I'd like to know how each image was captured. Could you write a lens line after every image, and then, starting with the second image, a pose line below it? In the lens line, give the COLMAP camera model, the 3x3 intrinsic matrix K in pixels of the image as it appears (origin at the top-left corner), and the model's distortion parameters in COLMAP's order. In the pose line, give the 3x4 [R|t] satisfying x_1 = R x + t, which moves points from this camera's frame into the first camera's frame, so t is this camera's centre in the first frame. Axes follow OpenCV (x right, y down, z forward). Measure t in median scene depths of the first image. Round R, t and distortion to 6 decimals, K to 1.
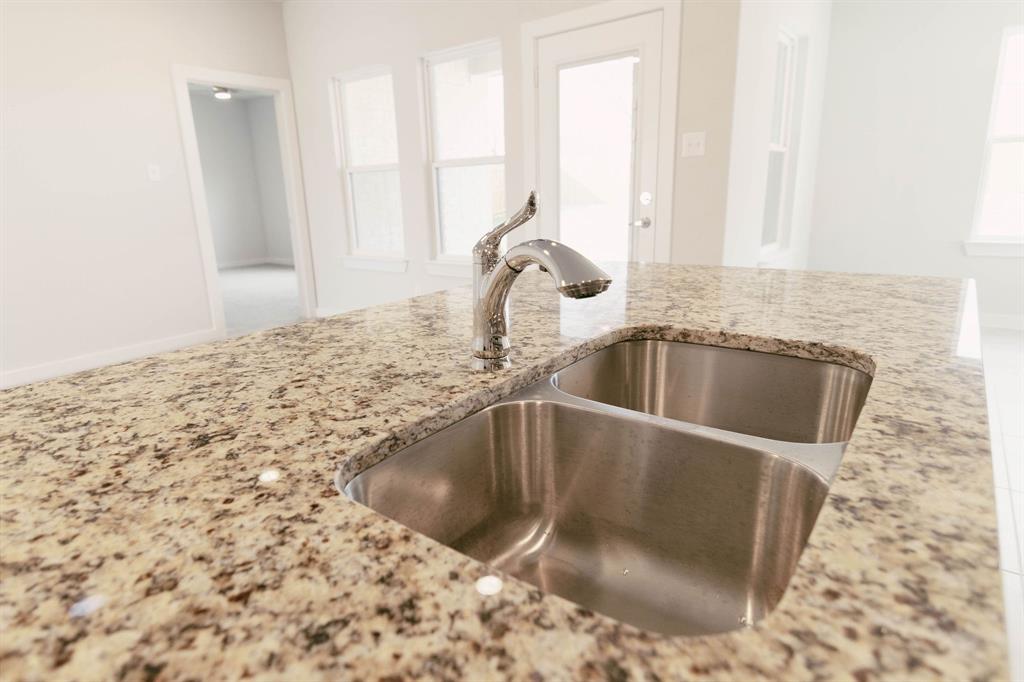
lens RADIAL K [[578.2, 0, 504.7], [0, 578.2, 332.3], [0, 0, 1]] dist [0.030369, -0.018298]
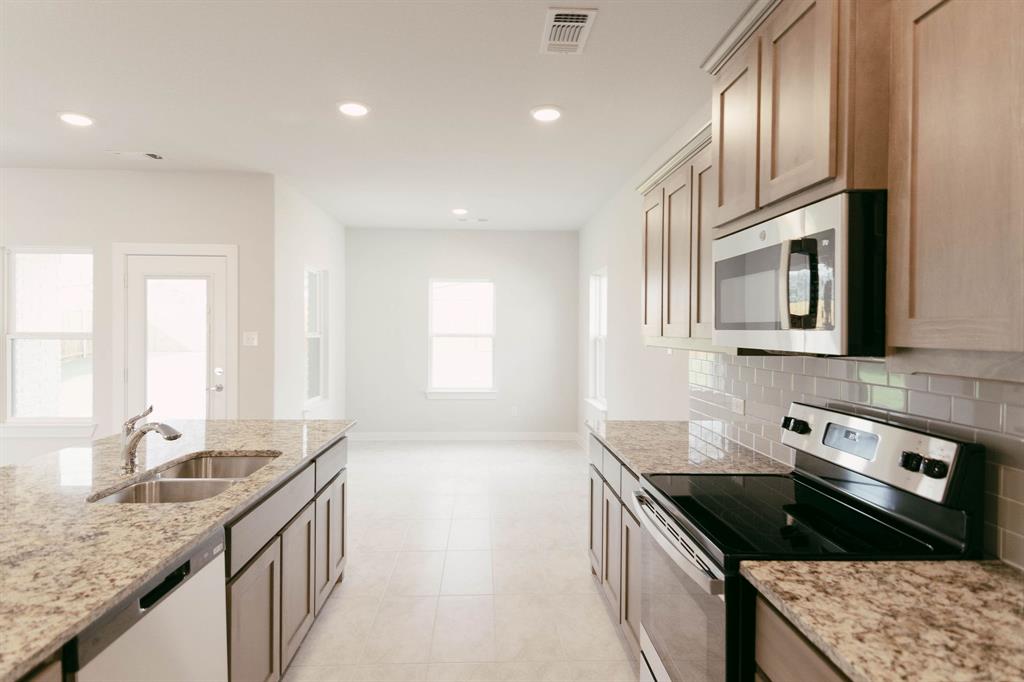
lens RADIAL K [[547.7, 0, 496.6], [0, 547.7, 336.5], [0, 0, 1]] dist [0.048391, -0.035171]
pose [[0.782406, 0.030982, 0.621997, -0.295293], [0.117955, 0.973311, -0.196856, 0.149676], [-0.611496, 0.227389, 0.757870, -1.939313]]
